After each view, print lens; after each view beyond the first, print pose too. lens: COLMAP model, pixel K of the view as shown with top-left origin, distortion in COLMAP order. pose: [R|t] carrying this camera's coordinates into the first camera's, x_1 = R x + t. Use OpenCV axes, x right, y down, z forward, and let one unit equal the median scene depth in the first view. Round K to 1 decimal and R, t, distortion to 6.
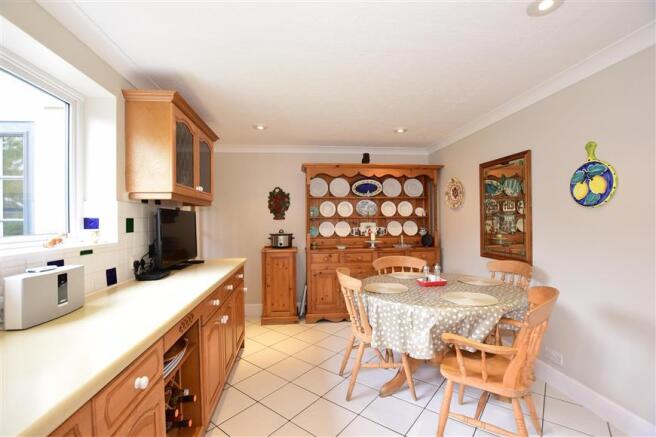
lens RADIAL K [[294.4, 0, 328.7], [0, 294.4, 218.9], [0, 0, 1]] dist [-0.000116, -0.000015]
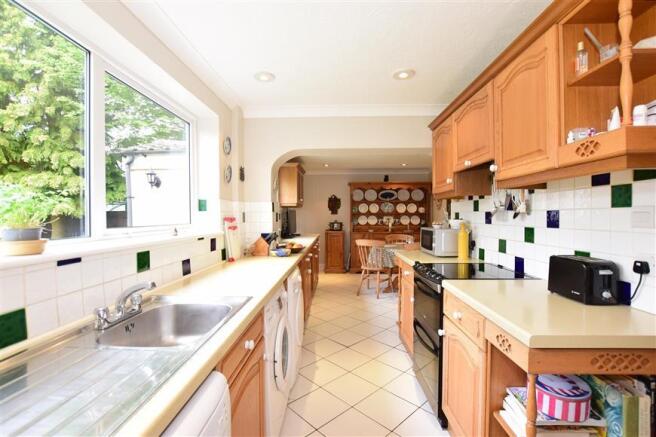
lens RADIAL K [[294.4, 0, 330.2], [0, 294.4, 218.3], [0, 0, 1]] dist [-0.000116, -0.000015]
pose [[0.991061, 0.009373, -0.133077, 0.033868], [-0.008070, 0.999914, 0.010330, 0.008733], [0.133163, -0.009164, 0.991052, -0.691016]]
